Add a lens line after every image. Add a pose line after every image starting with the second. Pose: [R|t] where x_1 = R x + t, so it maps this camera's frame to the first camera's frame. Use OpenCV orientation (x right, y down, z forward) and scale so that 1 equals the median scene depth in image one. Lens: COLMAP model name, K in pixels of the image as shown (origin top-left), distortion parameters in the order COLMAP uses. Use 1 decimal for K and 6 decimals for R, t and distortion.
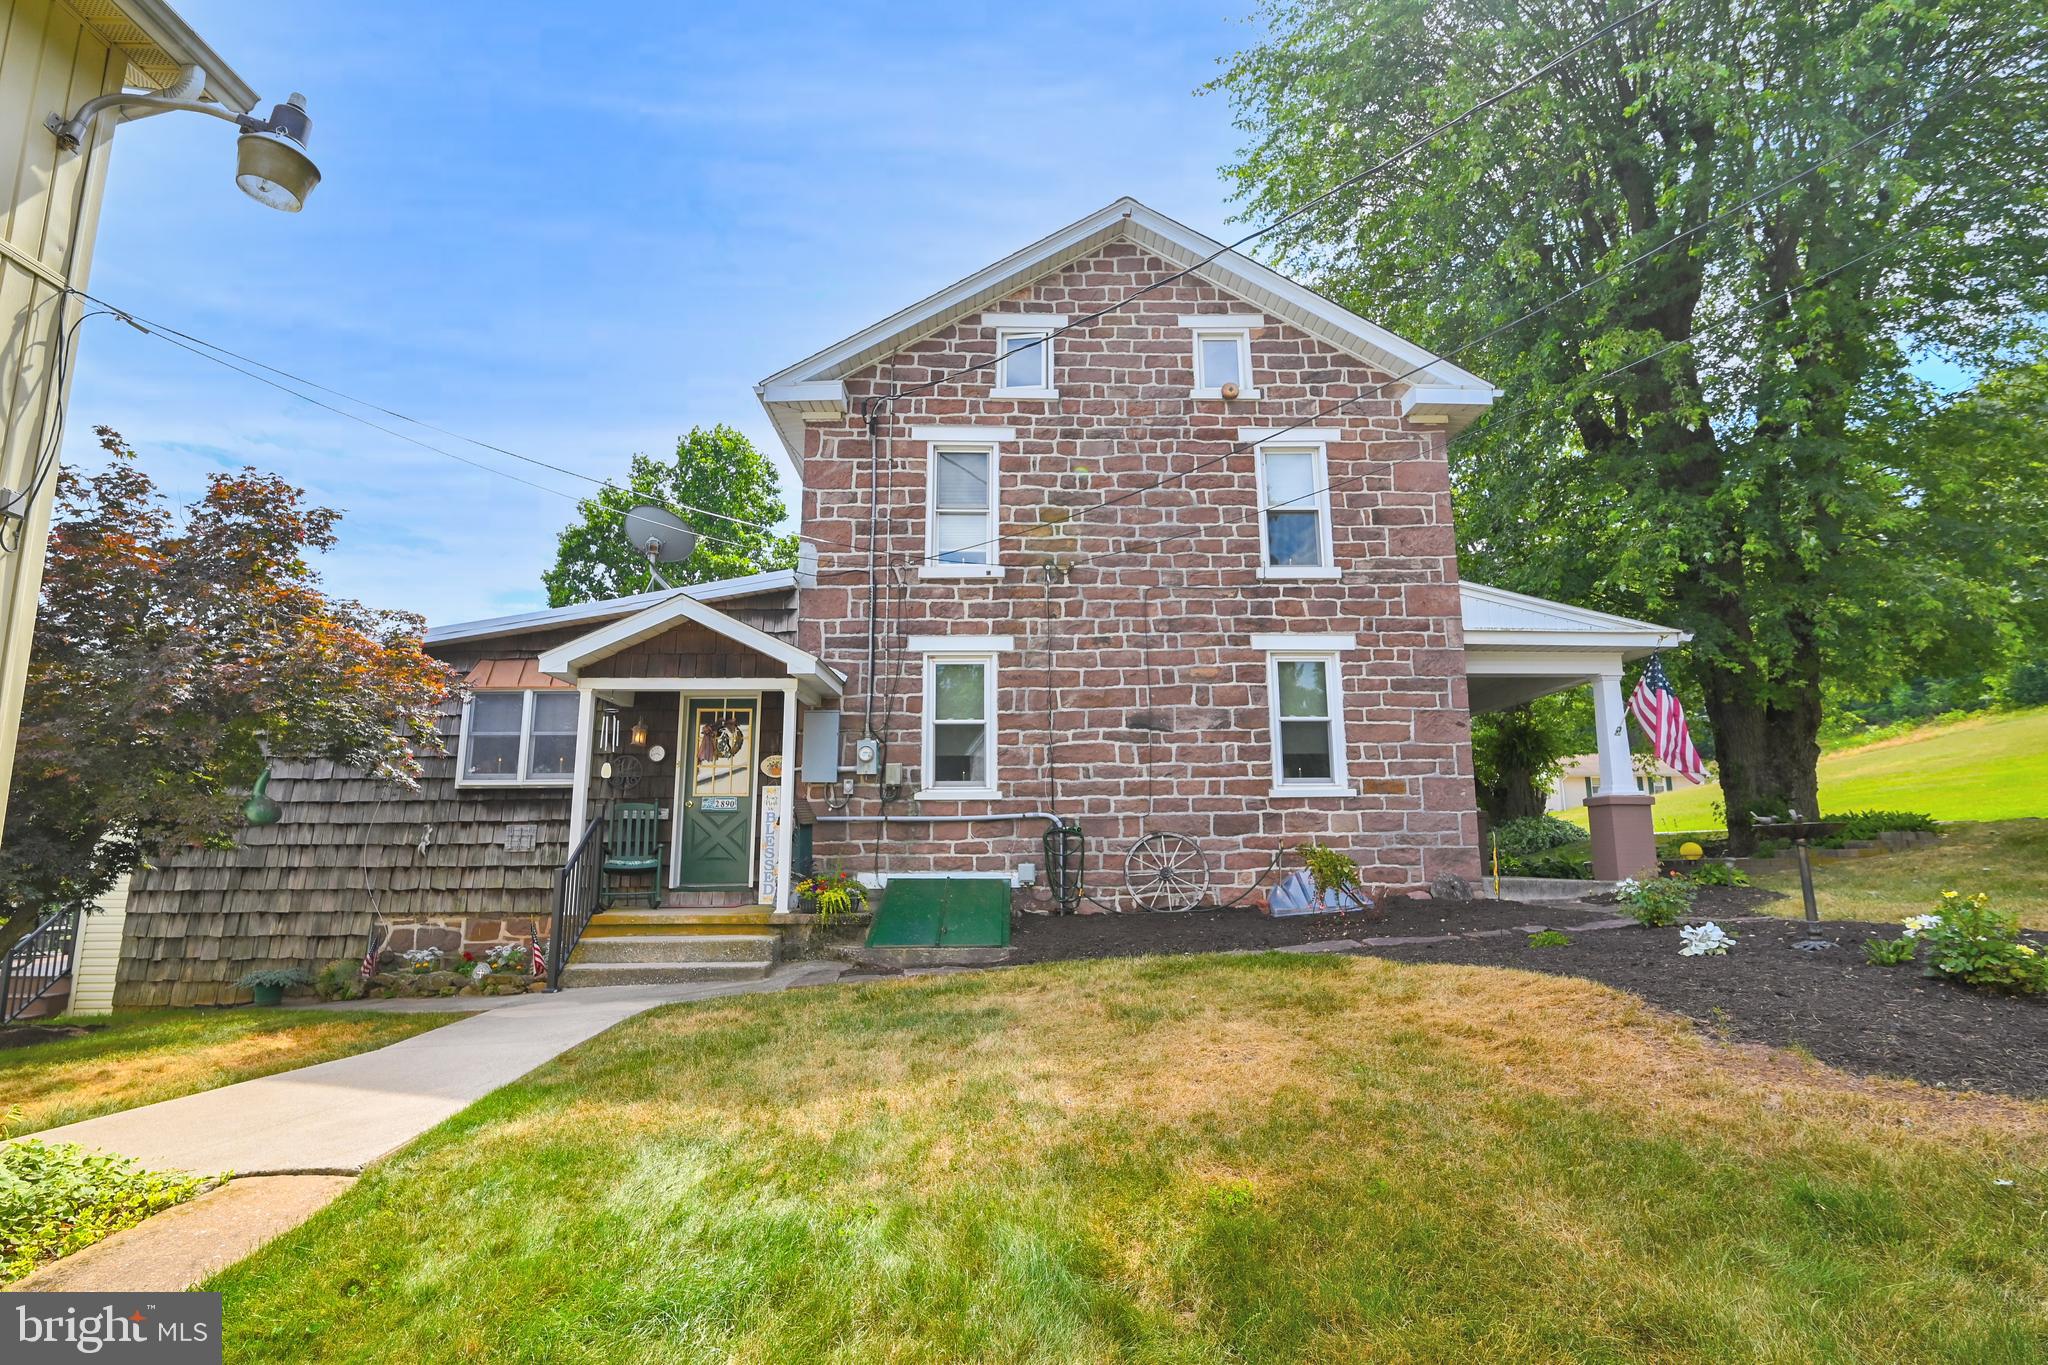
lens RADIAL K [[999.8, 0, 1020.8], [0, 999.8, 683.0], [0, 0, 1]] dist [-0.000325, 0.000264]
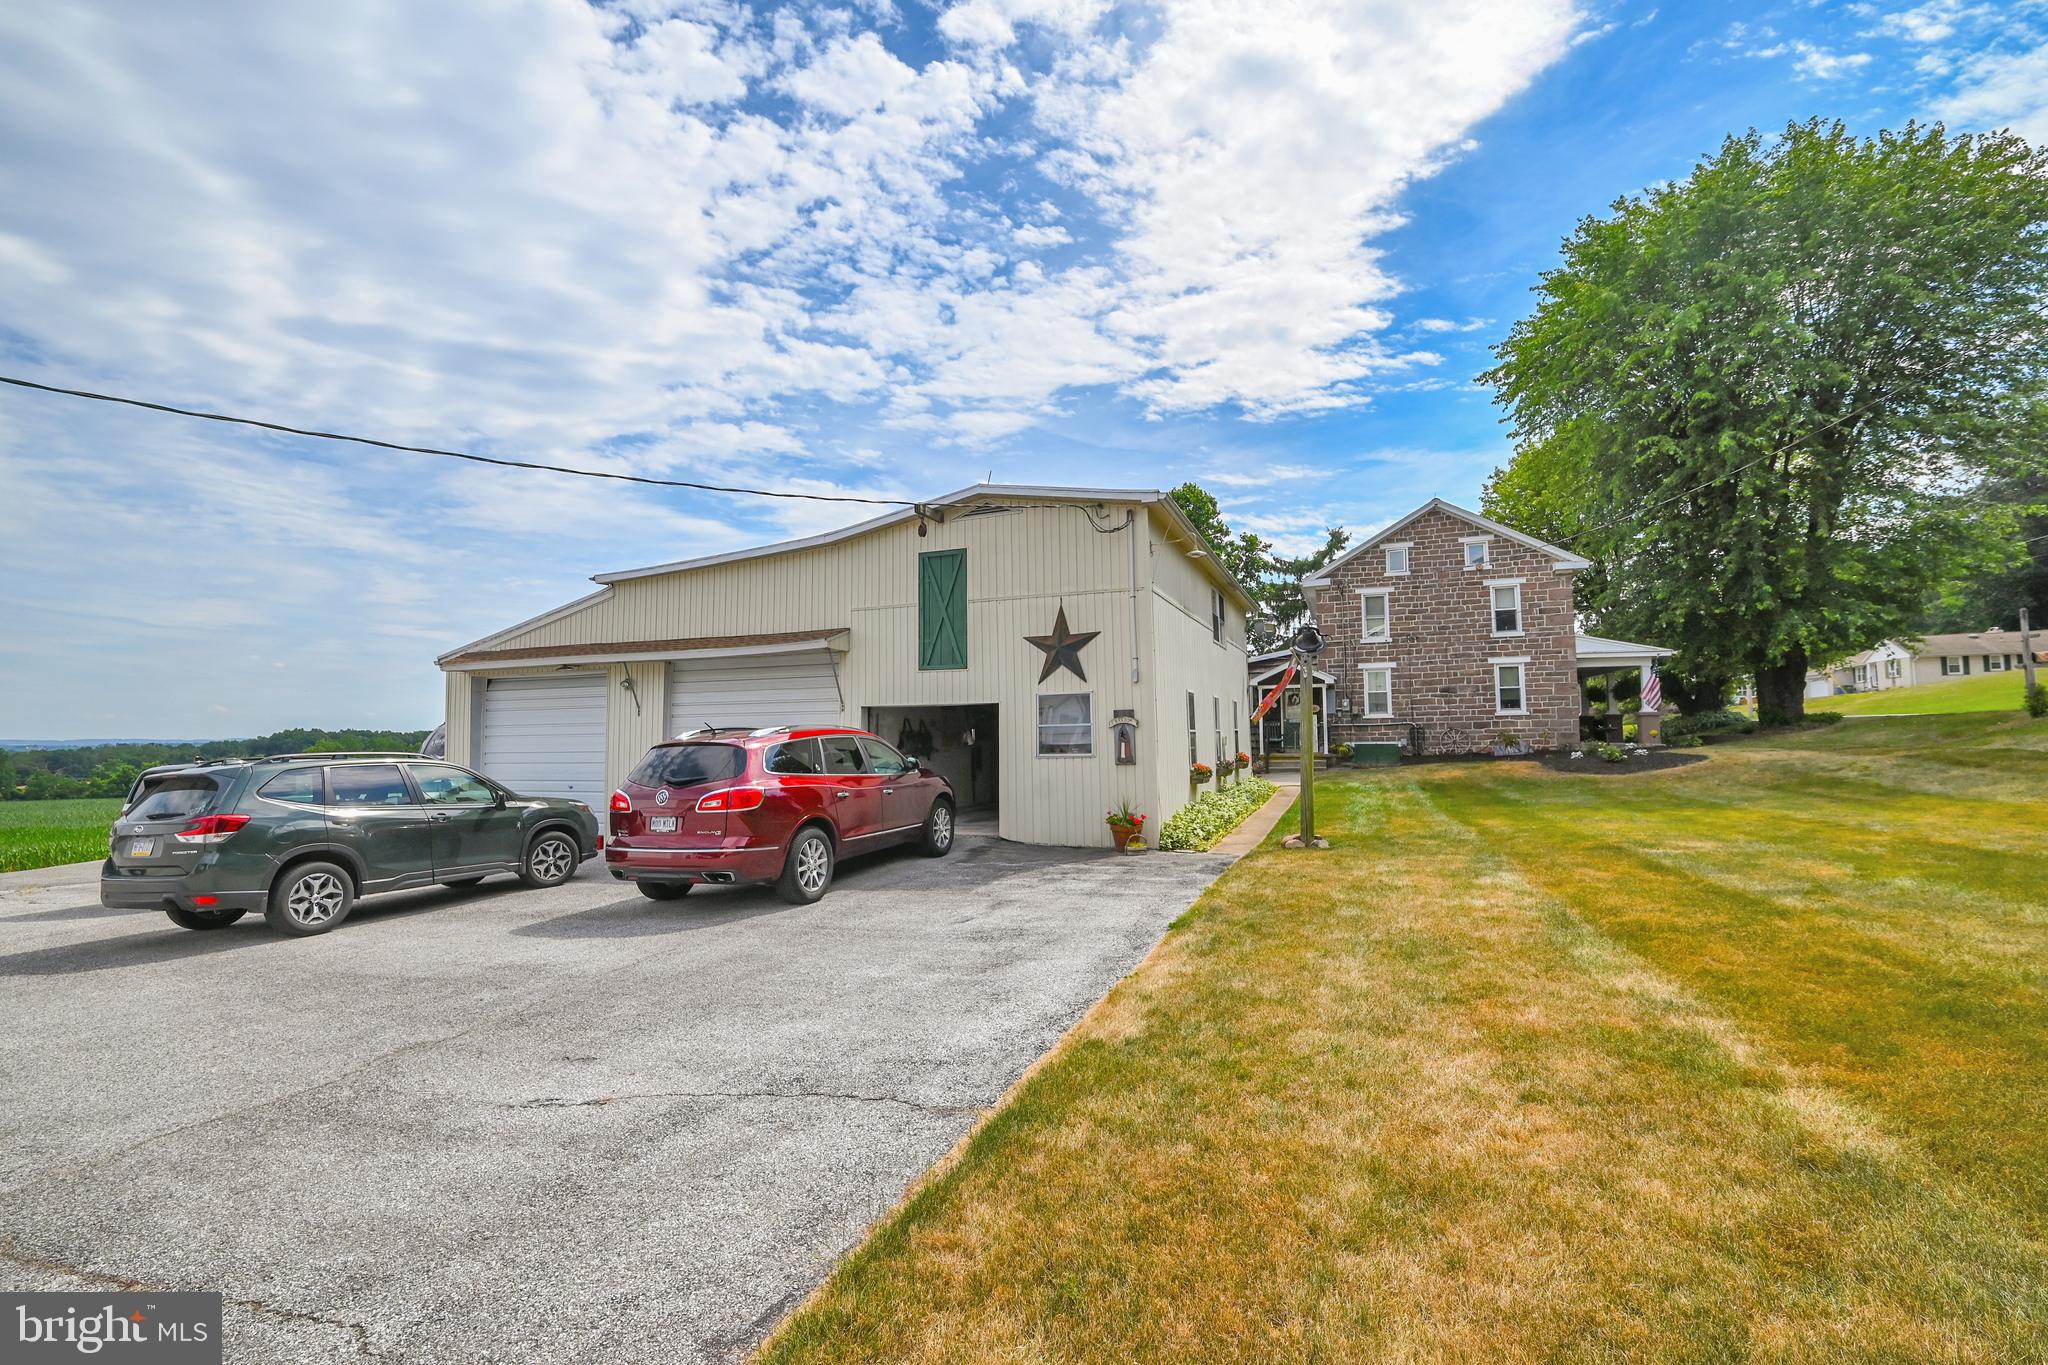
lens RADIAL K [[881.7, 0, 1022.1], [0, 881.7, 681.5], [0, 0, 1]] dist [0.003647, 0.000207]
pose [[0.931276, -0.029811, -0.363093, -0.090534], [0.072309, 0.991943, 0.104018, -0.335202], [0.357066, -0.123124, 0.925929, -1.772150]]
